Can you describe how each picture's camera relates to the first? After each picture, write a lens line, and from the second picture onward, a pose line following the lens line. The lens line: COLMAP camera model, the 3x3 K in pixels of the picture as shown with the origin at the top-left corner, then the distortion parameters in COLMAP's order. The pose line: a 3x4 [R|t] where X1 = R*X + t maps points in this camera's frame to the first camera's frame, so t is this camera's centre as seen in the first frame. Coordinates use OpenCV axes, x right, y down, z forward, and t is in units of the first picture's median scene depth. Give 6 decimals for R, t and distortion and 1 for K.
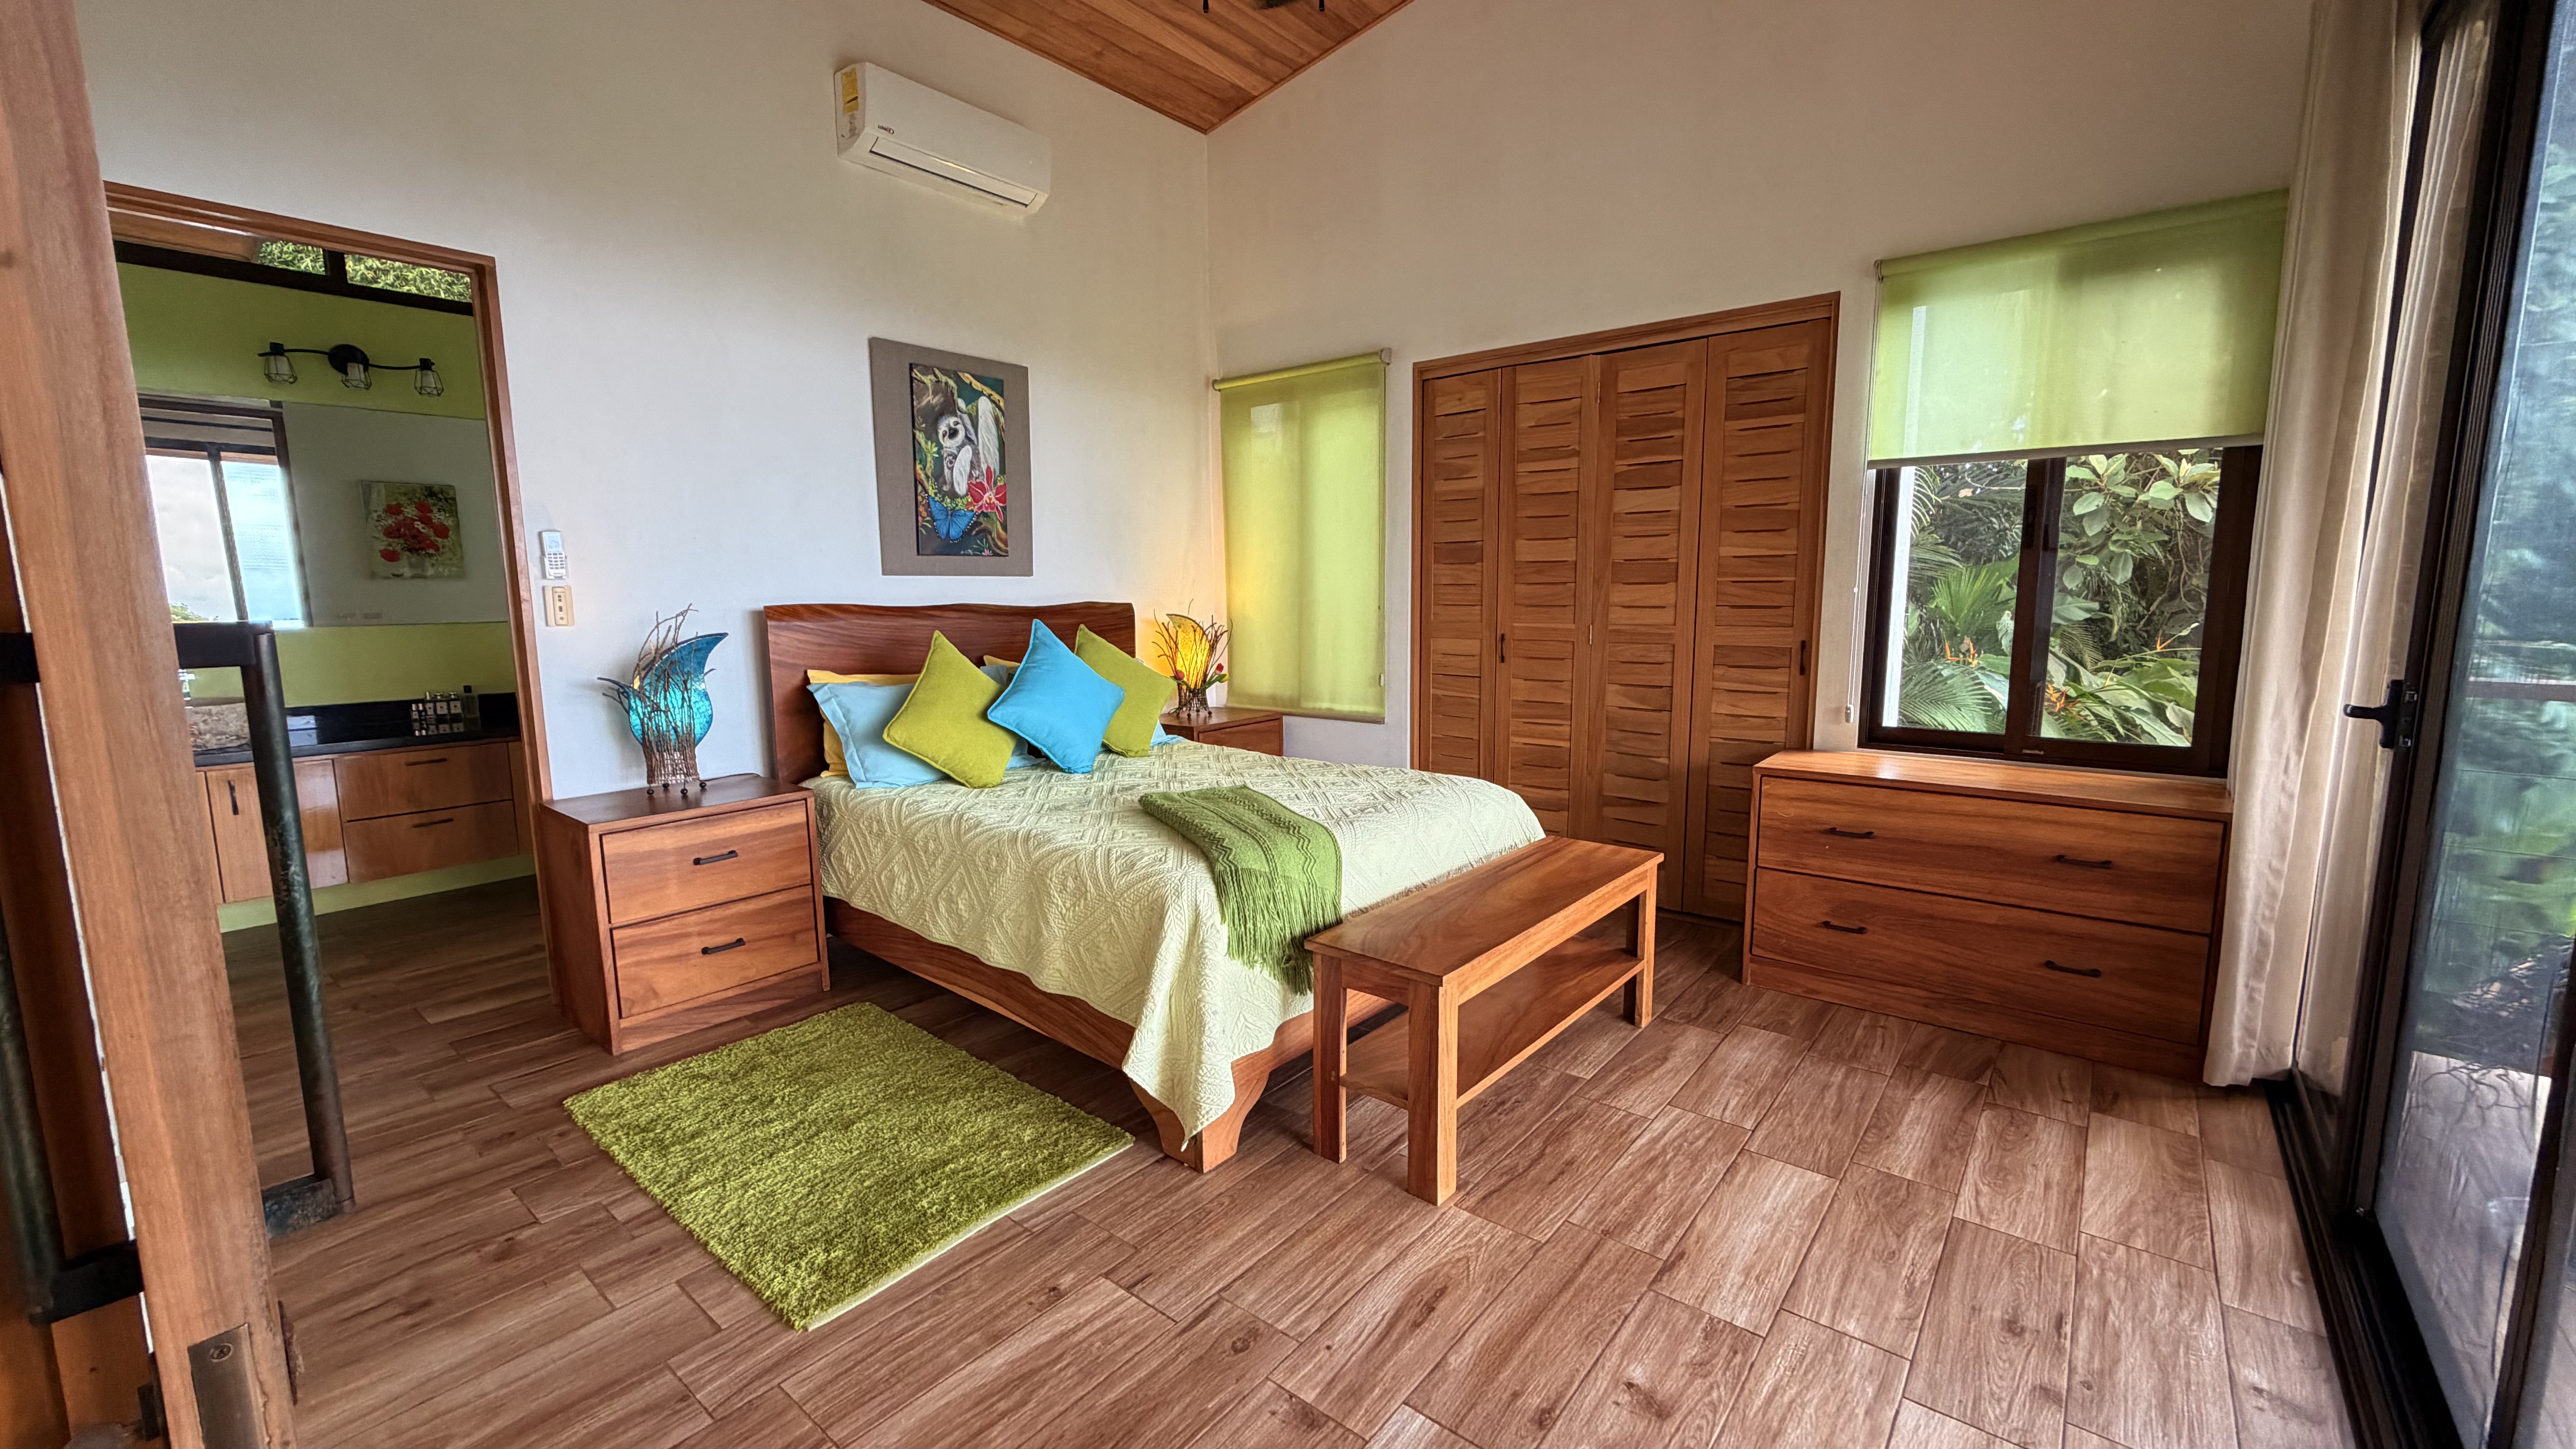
lens RADIAL K [[1025.2, 0, 1294.7], [0, 1025.2, 733.3], [0, 0, 1]] dist [-0.000001, 0.000958]
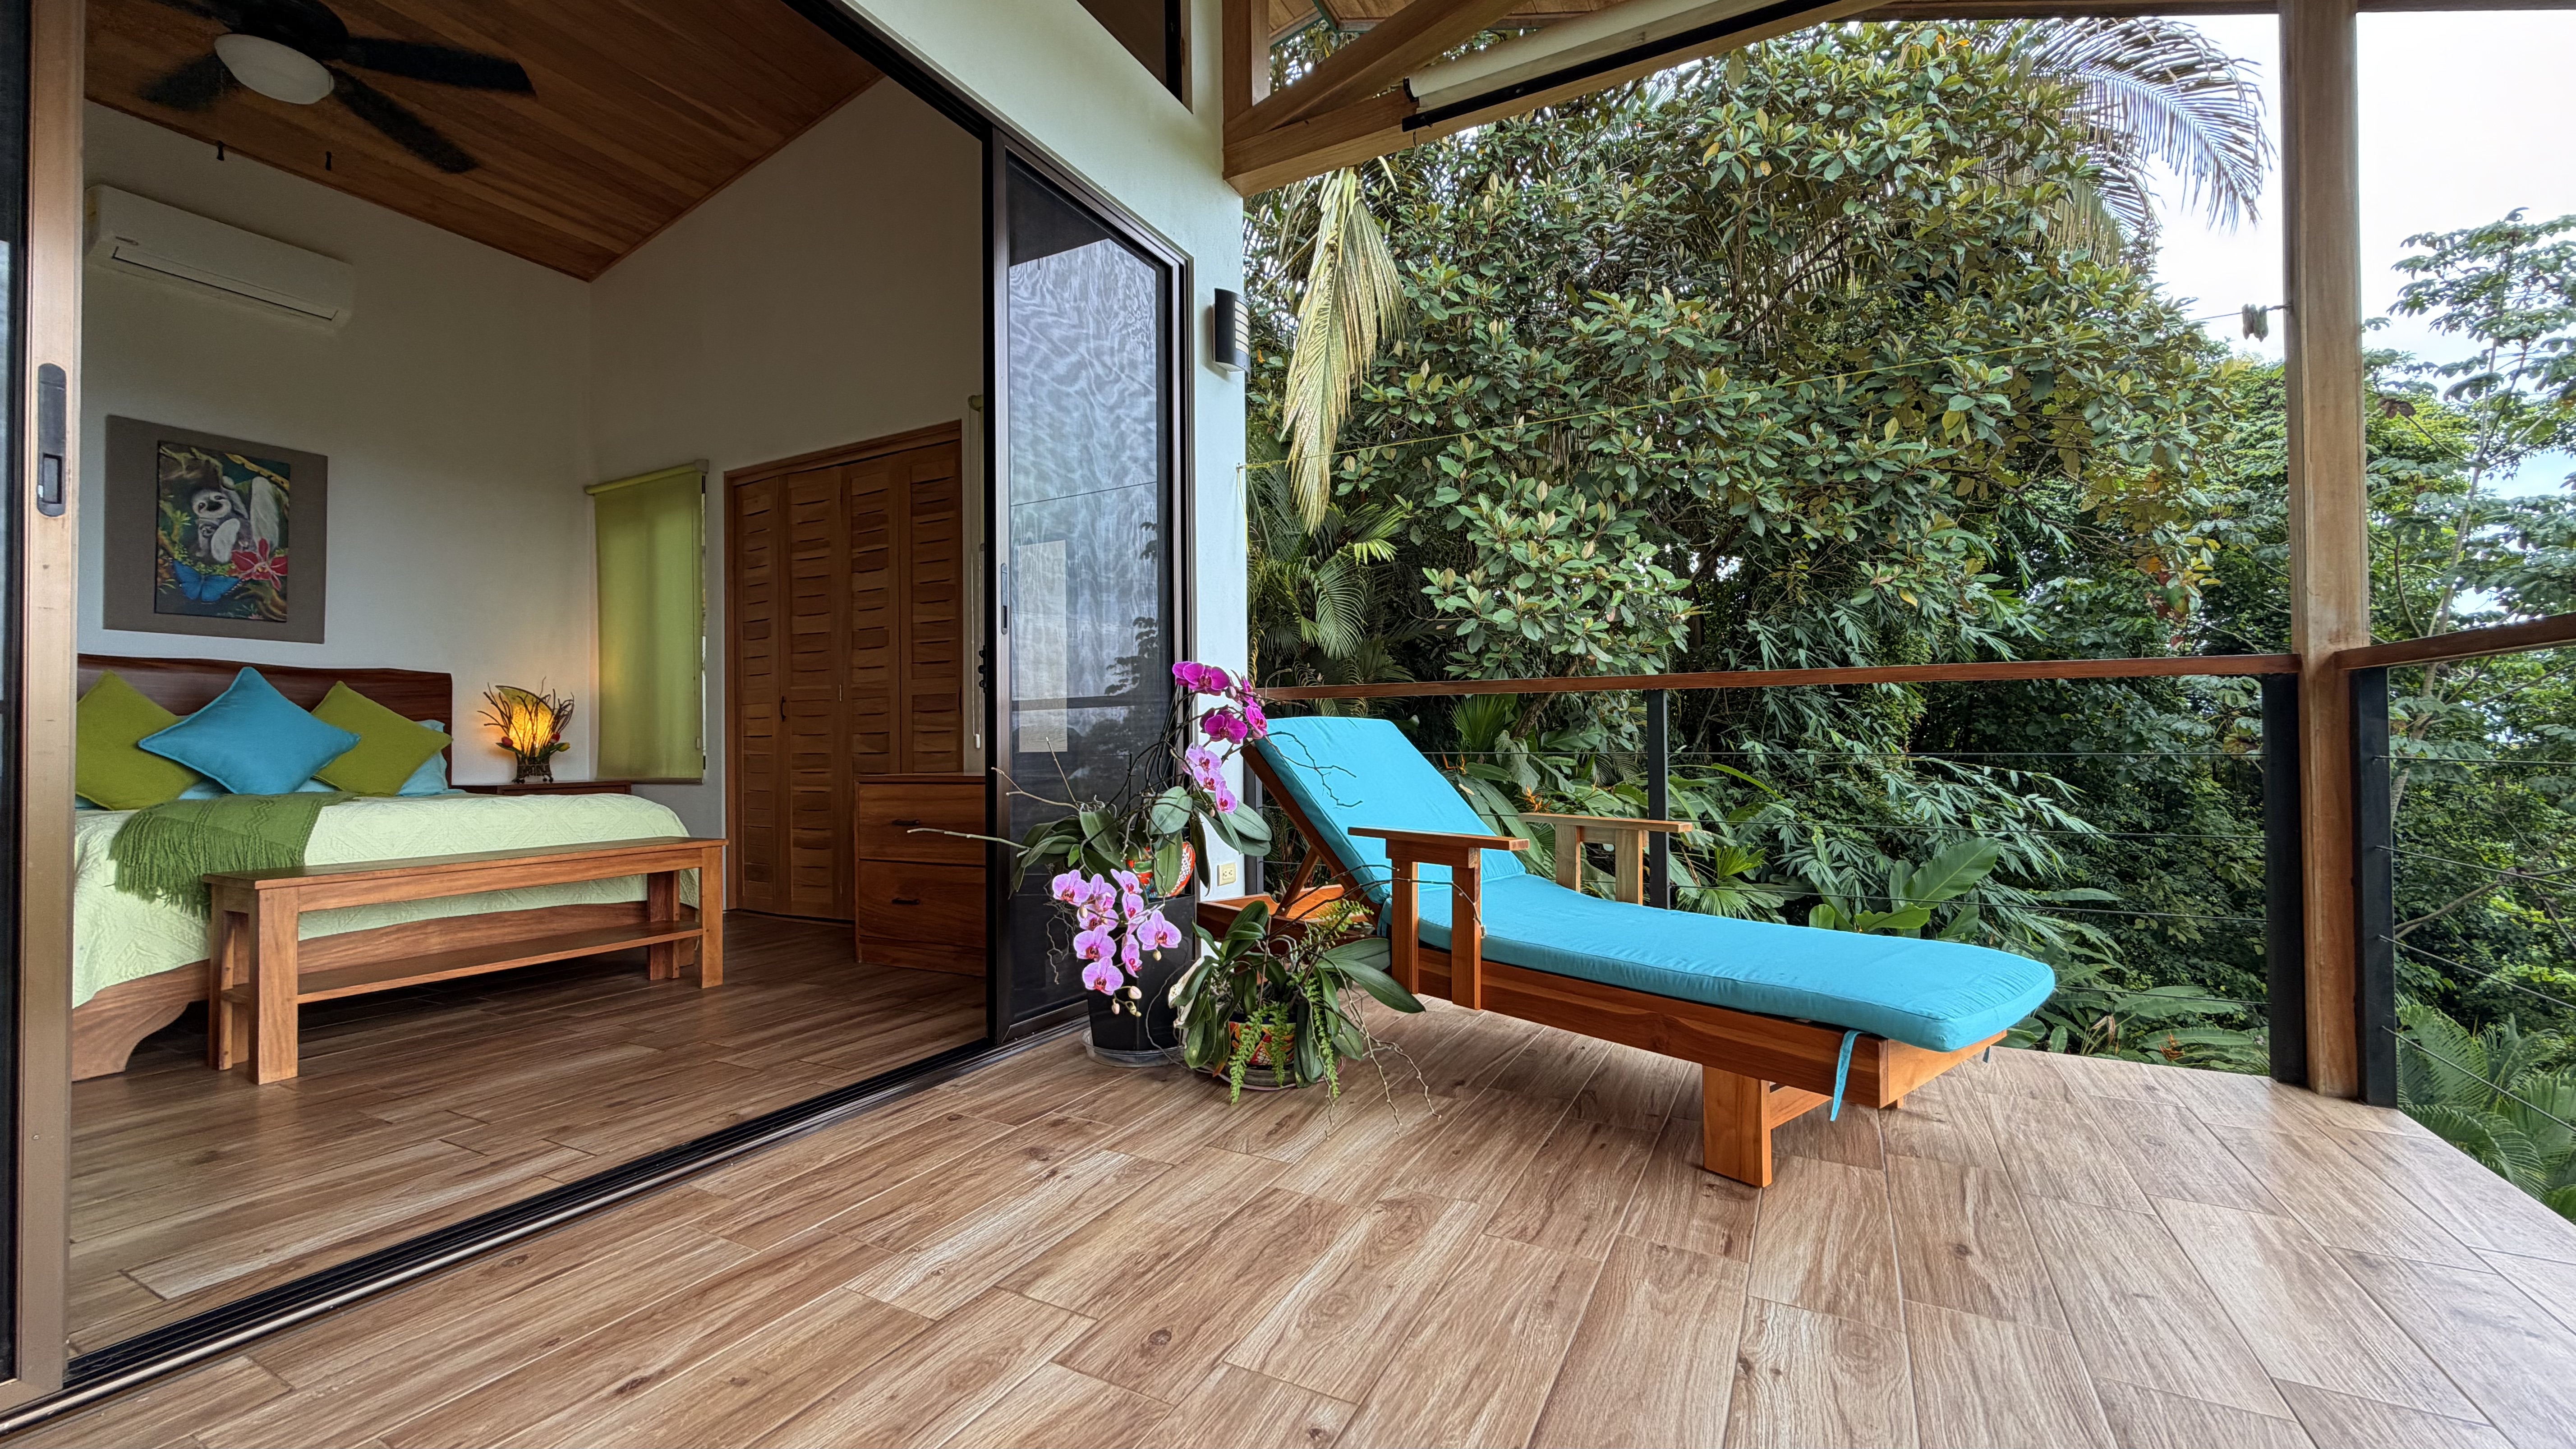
lens RADIAL K [[1025.2, 0, 1279.9], [0, 1025.2, 727.8], [0, 0, 1]] dist [-0.000001, 0.000958]
pose [[0.981230, -0.000629, 0.192842, 0.554637], [0.032023, 0.986642, -0.159722, 0.146131], [-0.190166, 0.162899, 0.968143, -0.225838]]
